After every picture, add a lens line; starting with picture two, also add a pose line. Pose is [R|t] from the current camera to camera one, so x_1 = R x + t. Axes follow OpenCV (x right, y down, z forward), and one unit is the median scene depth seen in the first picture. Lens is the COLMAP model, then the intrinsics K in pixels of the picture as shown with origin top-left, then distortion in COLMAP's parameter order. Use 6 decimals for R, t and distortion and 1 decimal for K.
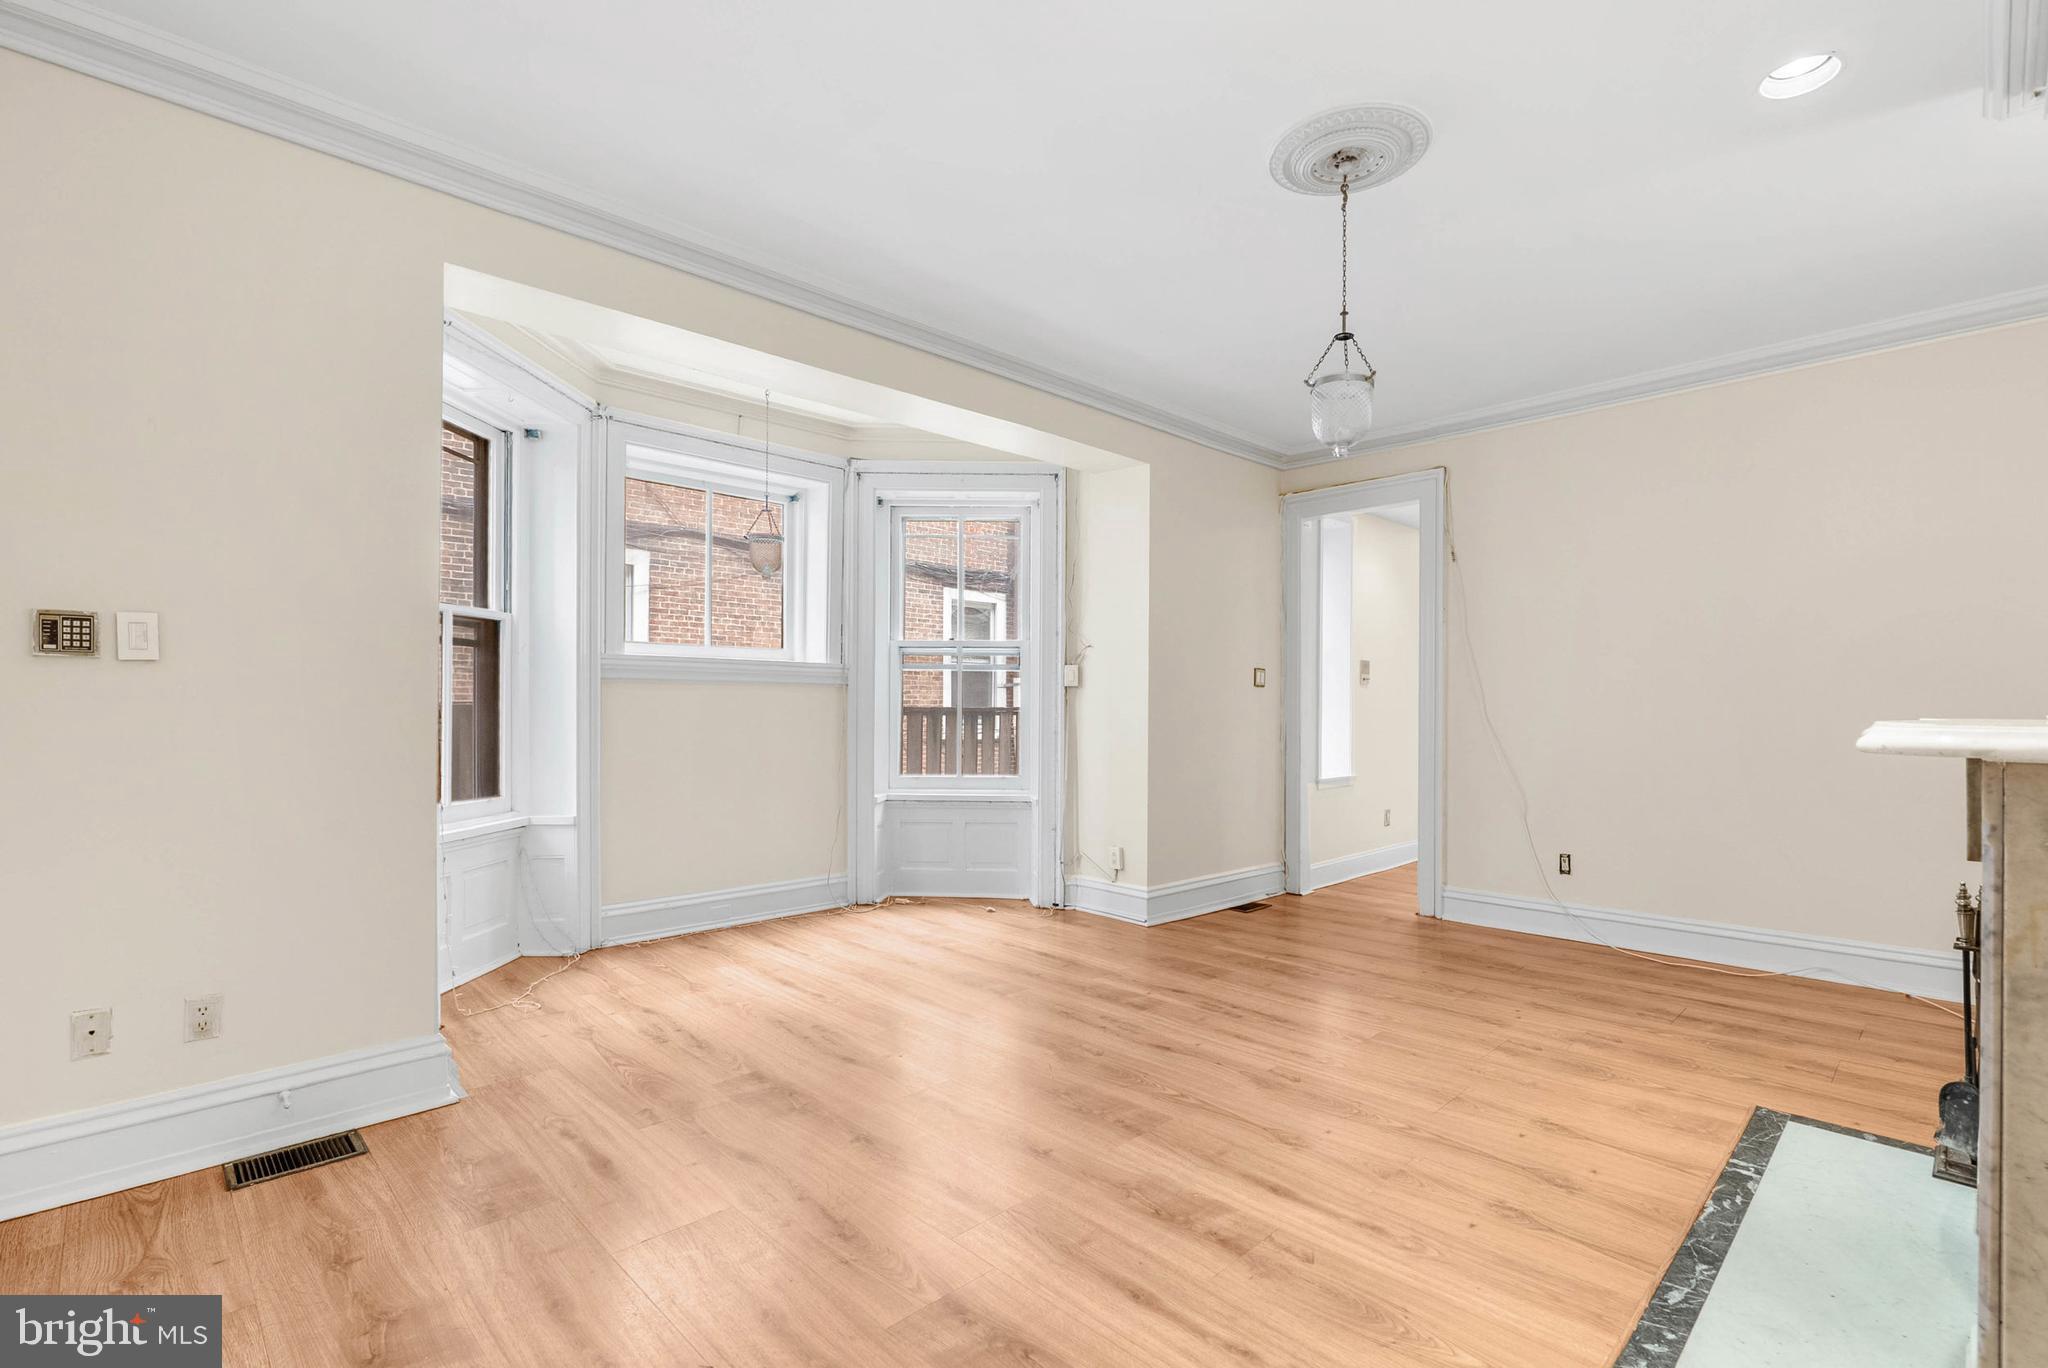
lens RADIAL K [[933.2, 0, 1028.5], [0, 933.2, 698.9], [0, 0, 1]] dist [-0.009839, 0.002621]
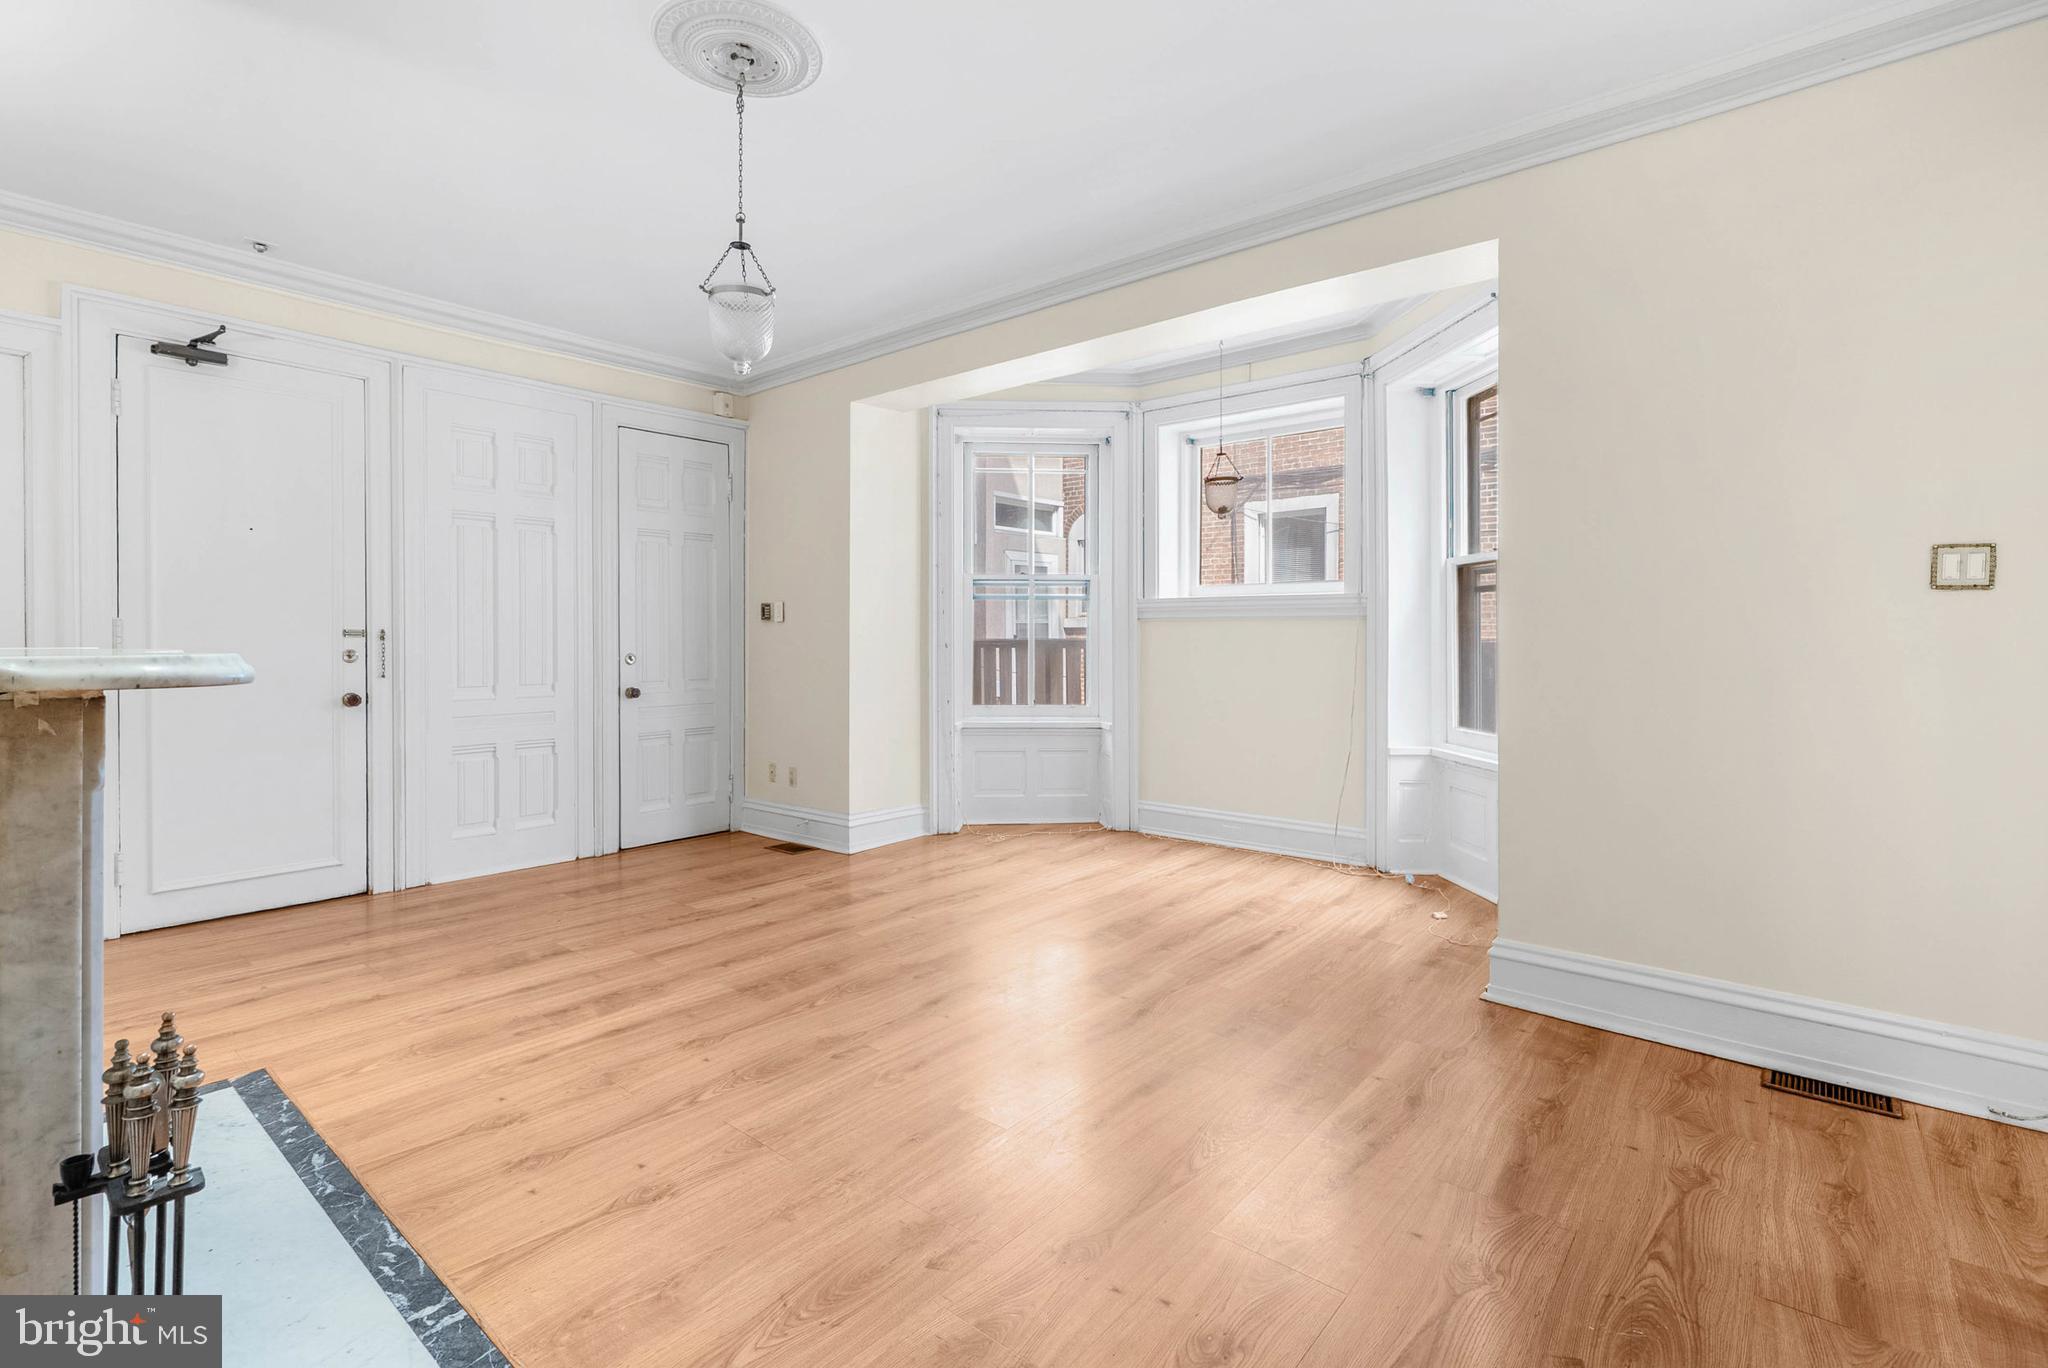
lens RADIAL K [[933.2, 0, 1028.7], [0, 933.2, 640.9], [0, 0, 1]] dist [-0.009839, 0.002621]
pose [[0.107165, -0.003042, -0.994237, 1.255792], [0.007975, 0.999966, -0.002200, 0.015030], [0.994209, -0.007693, 0.107185, 1.144298]]
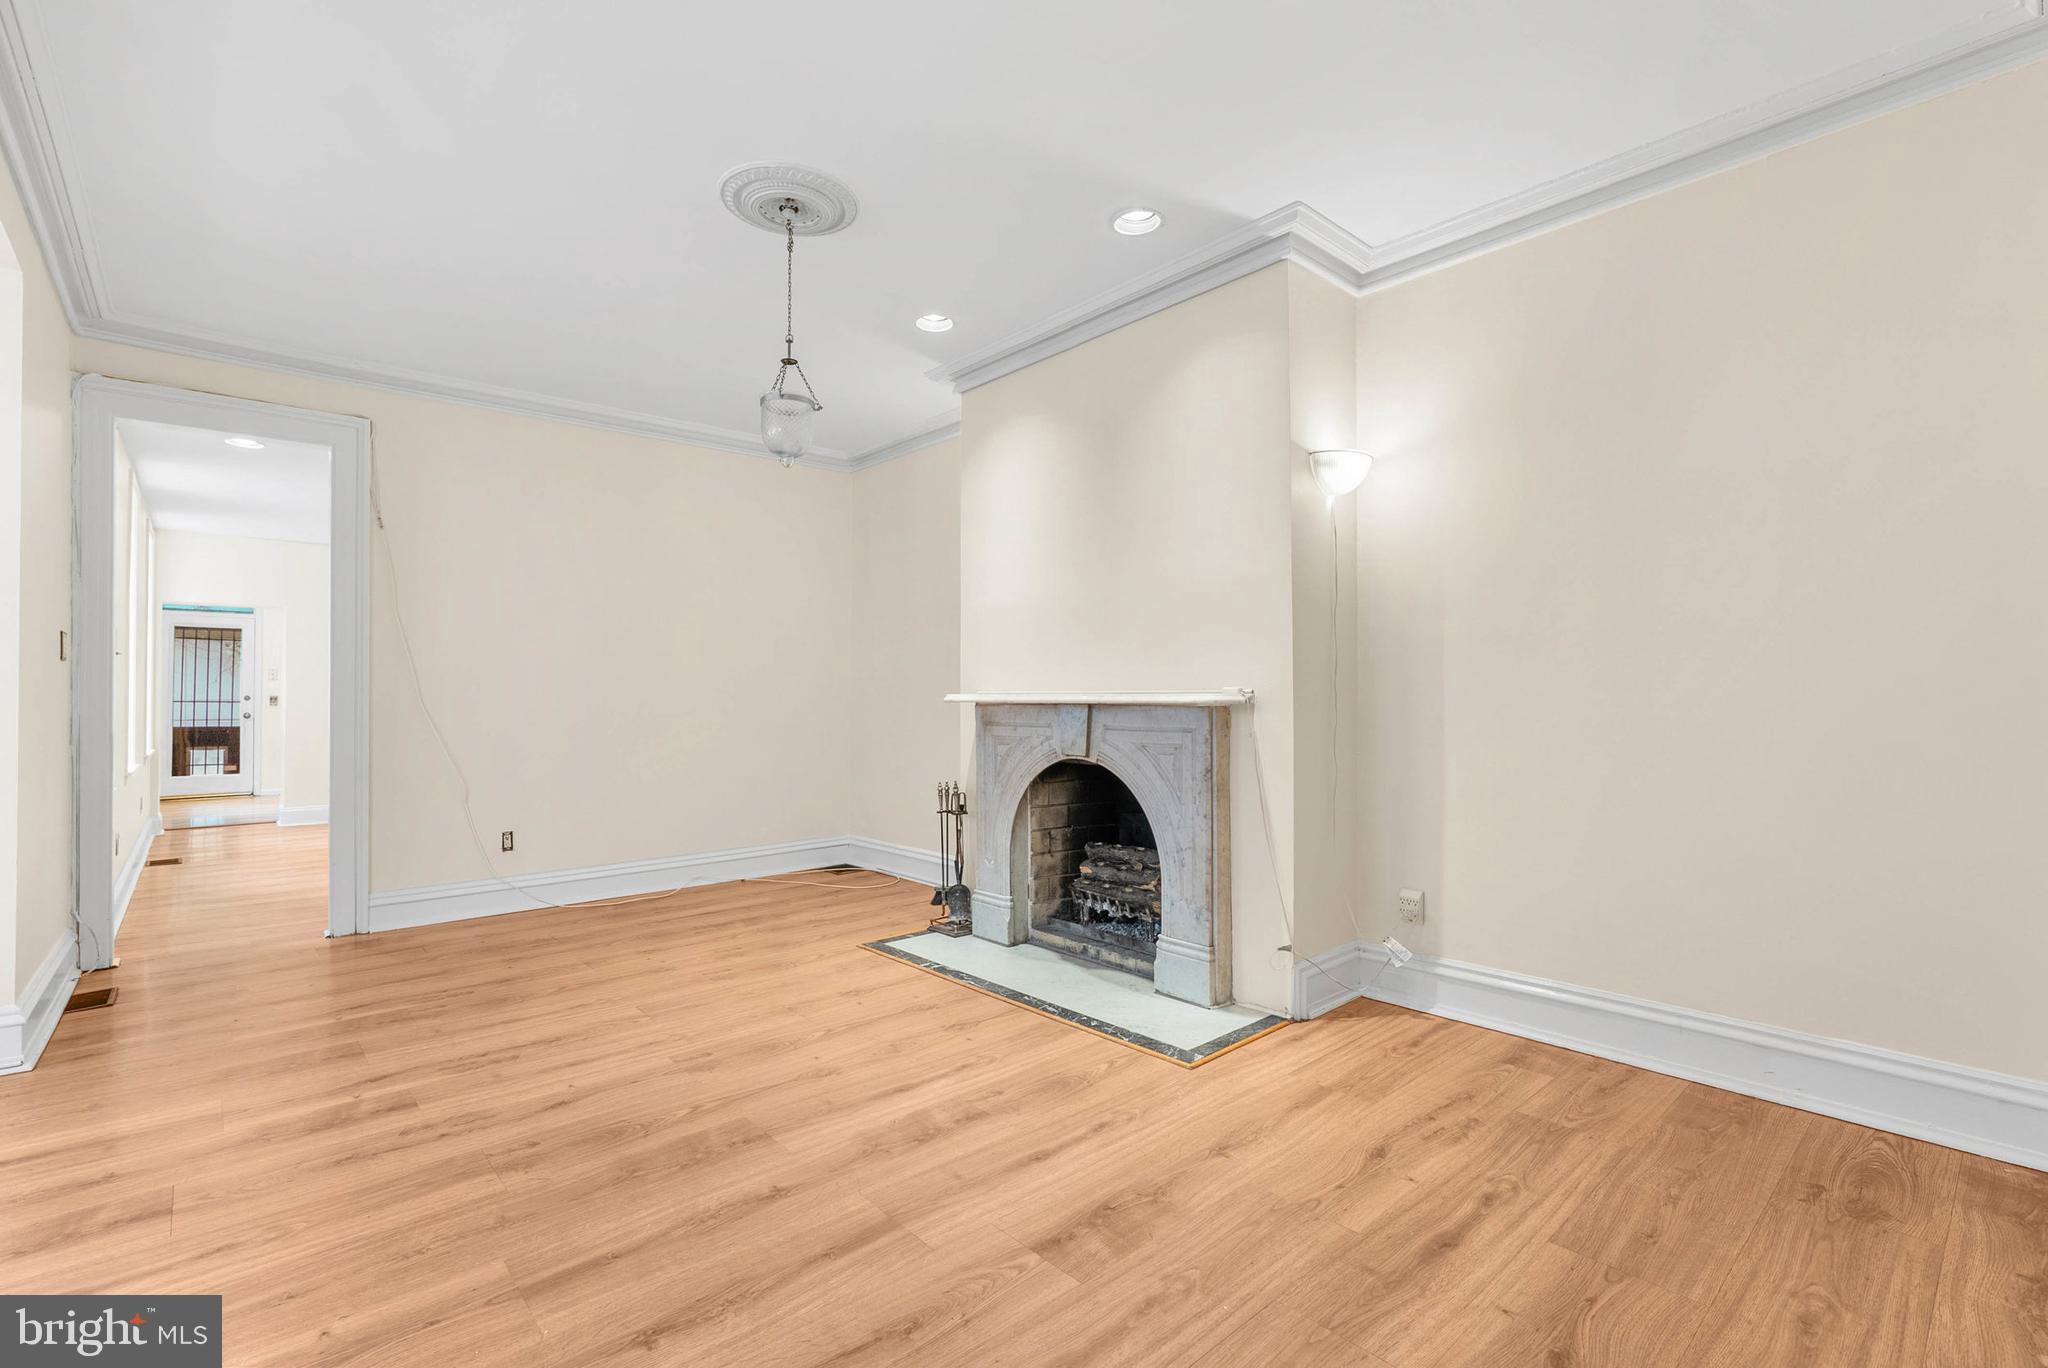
lens RADIAL K [[933.2, 0, 1023.2], [0, 933.2, 677.0], [0, 0, 1]] dist [-0.009839, 0.002621]
pose [[0.045819, 0.015051, 0.998836, -0.754694], [-0.003898, 0.999882, -0.014887, 0.011145], [-0.998942, -0.003211, 0.045872, 0.639735]]
